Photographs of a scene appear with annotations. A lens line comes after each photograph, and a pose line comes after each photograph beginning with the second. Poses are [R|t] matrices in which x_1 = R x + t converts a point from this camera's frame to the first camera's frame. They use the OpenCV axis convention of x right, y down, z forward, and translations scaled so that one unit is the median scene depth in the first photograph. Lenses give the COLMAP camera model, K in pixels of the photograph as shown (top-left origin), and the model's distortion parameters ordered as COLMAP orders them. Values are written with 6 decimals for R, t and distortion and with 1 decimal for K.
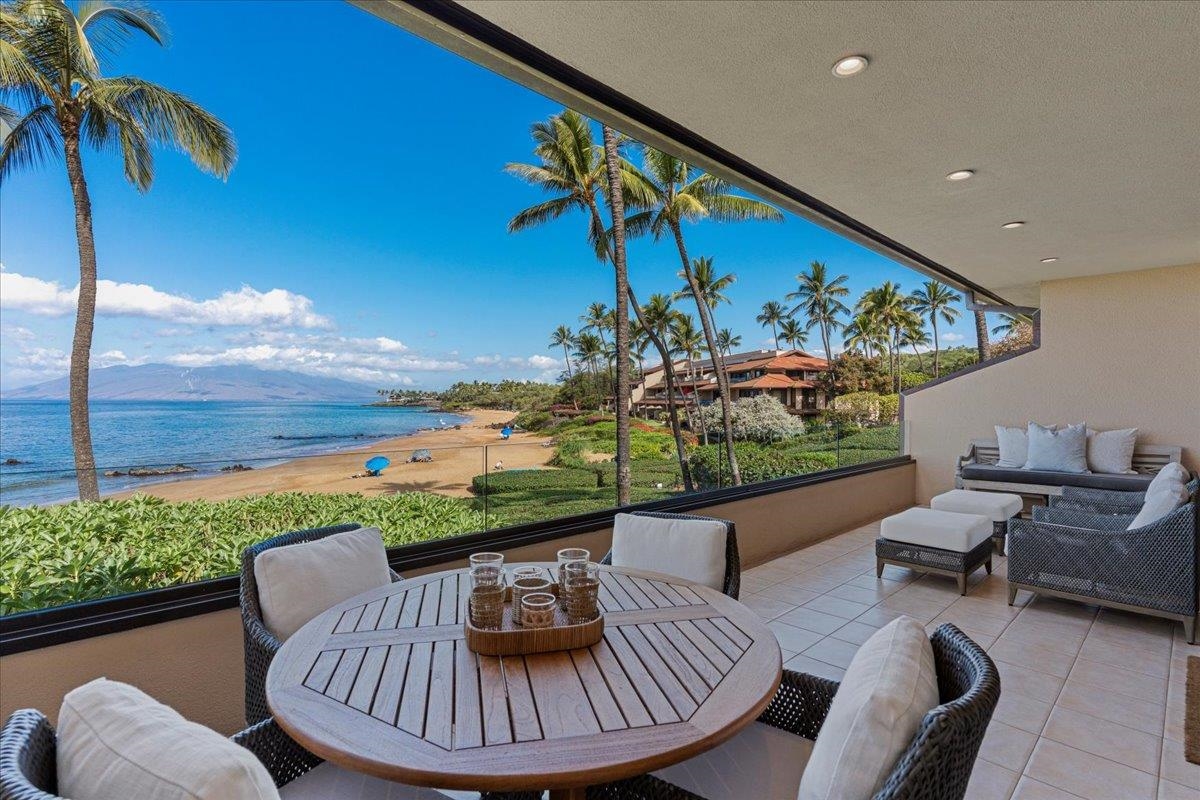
lens RADIAL K [[566.7, 0, 597.9], [0, 566.7, 401.4], [0, 0, 1]] dist [0.001088, 0.000235]
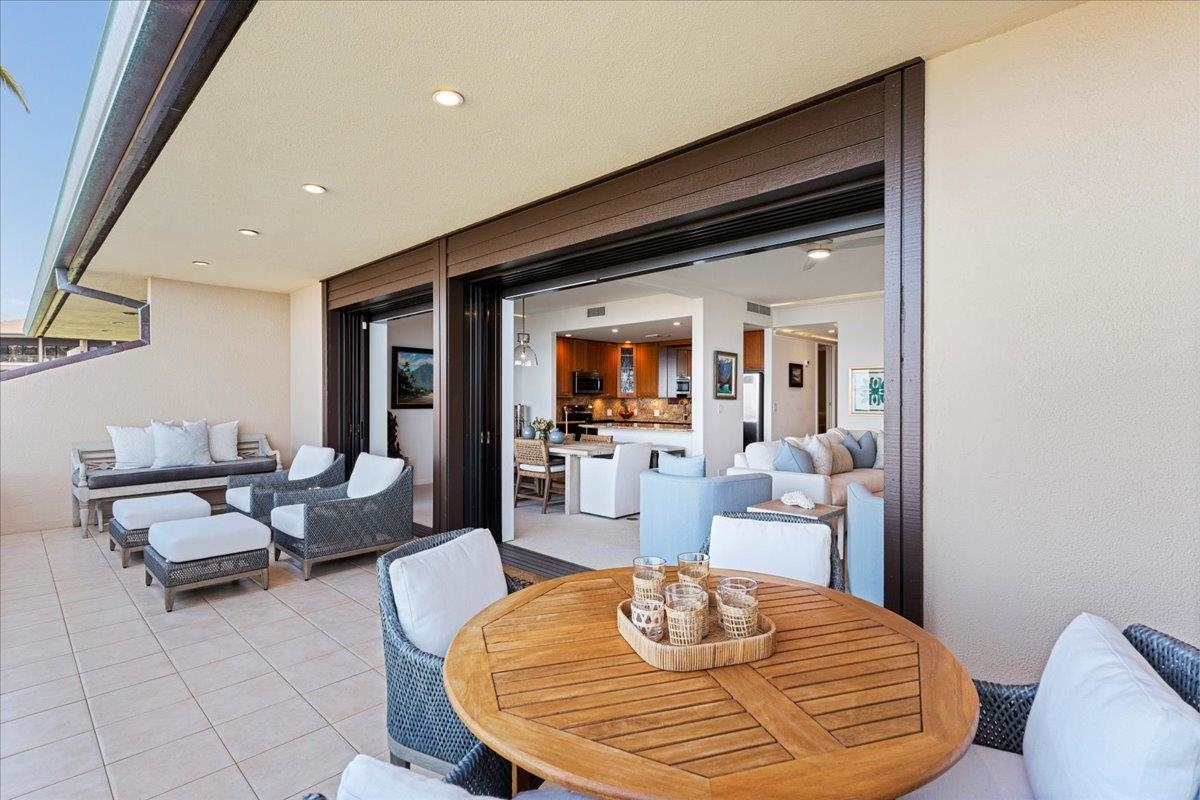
lens RADIAL K [[566.7, 0, 597.9], [0, 566.7, 401.4], [0, 0, 1]] dist [0.001088, 0.000235]
pose [[-0.052982, -0.010797, 0.998537, -0.276212], [0.000944, 0.999941, 0.010862, -0.005340], [-0.998595, 0.001518, -0.052969, 0.312046]]
